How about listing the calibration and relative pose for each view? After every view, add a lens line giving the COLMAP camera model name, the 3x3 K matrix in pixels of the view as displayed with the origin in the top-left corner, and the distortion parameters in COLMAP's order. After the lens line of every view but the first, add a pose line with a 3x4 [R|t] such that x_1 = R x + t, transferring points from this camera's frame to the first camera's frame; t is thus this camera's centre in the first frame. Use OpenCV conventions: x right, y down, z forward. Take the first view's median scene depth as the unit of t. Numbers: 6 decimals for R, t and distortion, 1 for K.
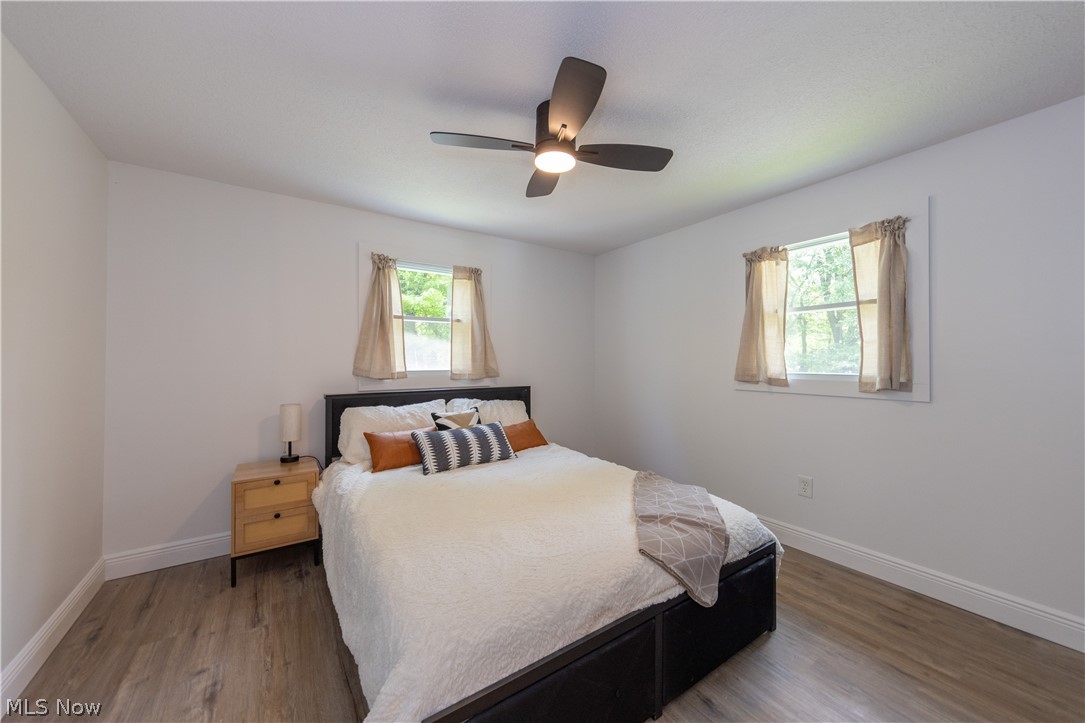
lens RADIAL K [[400.0, 0, 539.2], [0, 400.0, 360.0], [0, 0, 1]] dist [-0.000278, -0.000044]
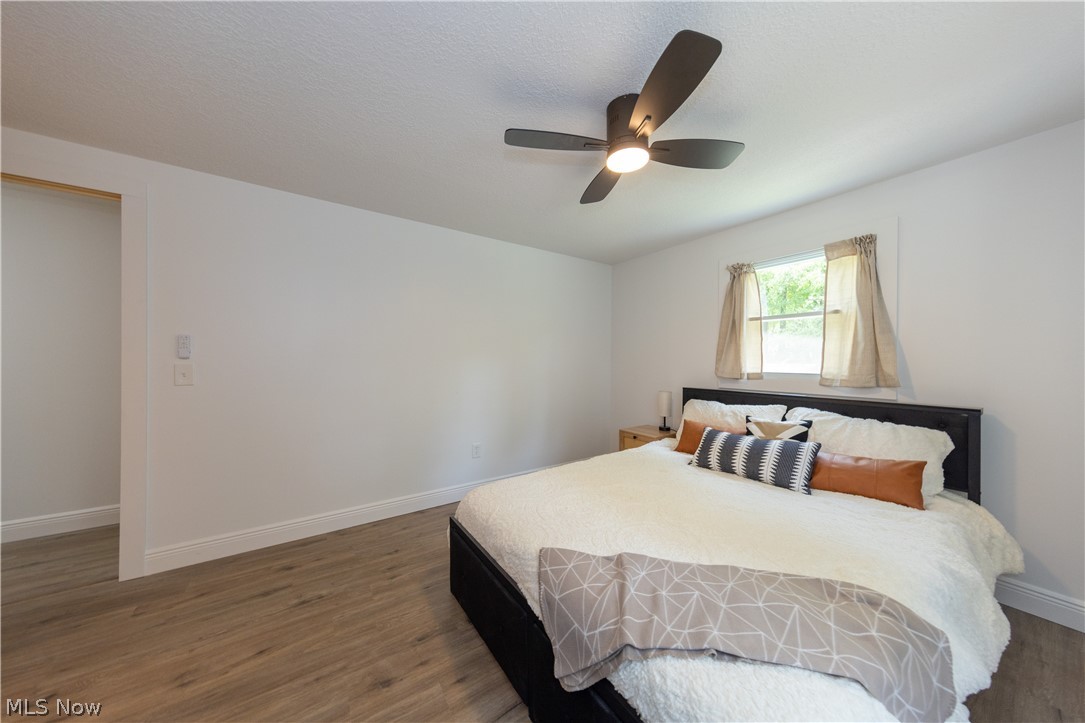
lens RADIAL K [[345.7, 0, 545.2], [0, 345.7, 358.9], [0, 0, 1]] dist [0.001087, 0.000011]
pose [[0.007423, -0.001577, -0.999971, 0.574597], [-0.000702, 0.999999, -0.001582, -0.004364], [0.999972, 0.000714, 0.007422, 0.506070]]
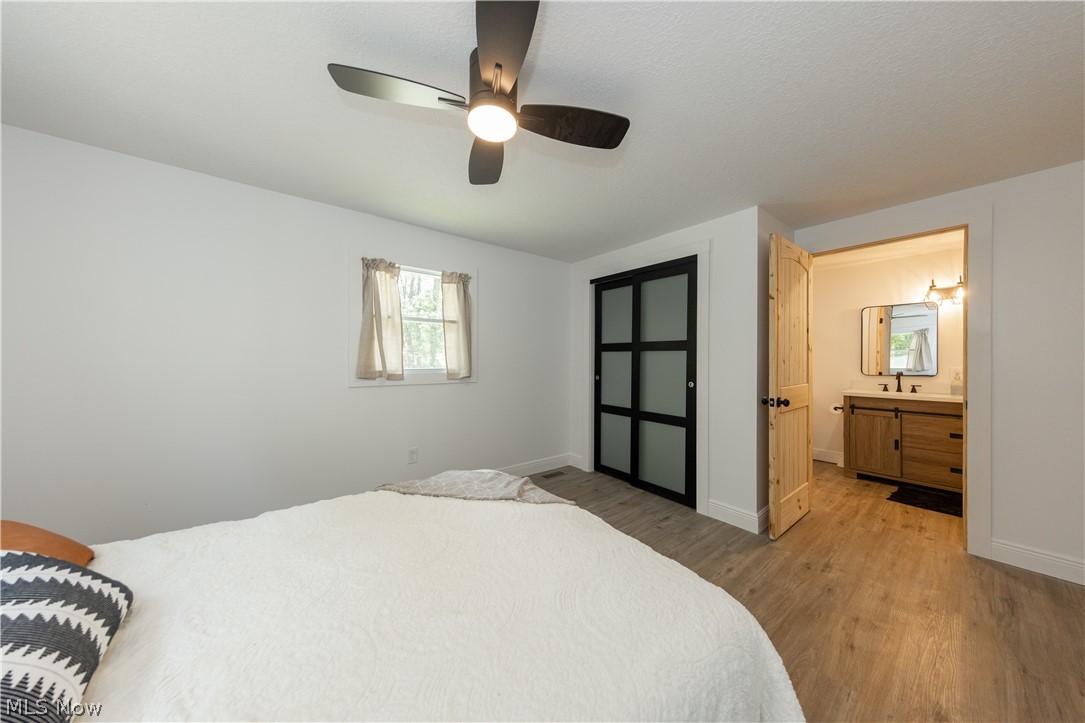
lens RADIAL K [[345.7, 0, 545.2], [0, 345.7, 358.9], [0, 0, 1]] dist [0.001087, 0.000011]
pose [[-0.099115, 0.003092, 0.995071, -0.445439], [-0.007521, 0.999964, -0.003856, 0.001765], [-0.995048, -0.007866, -0.099088, 0.619193]]
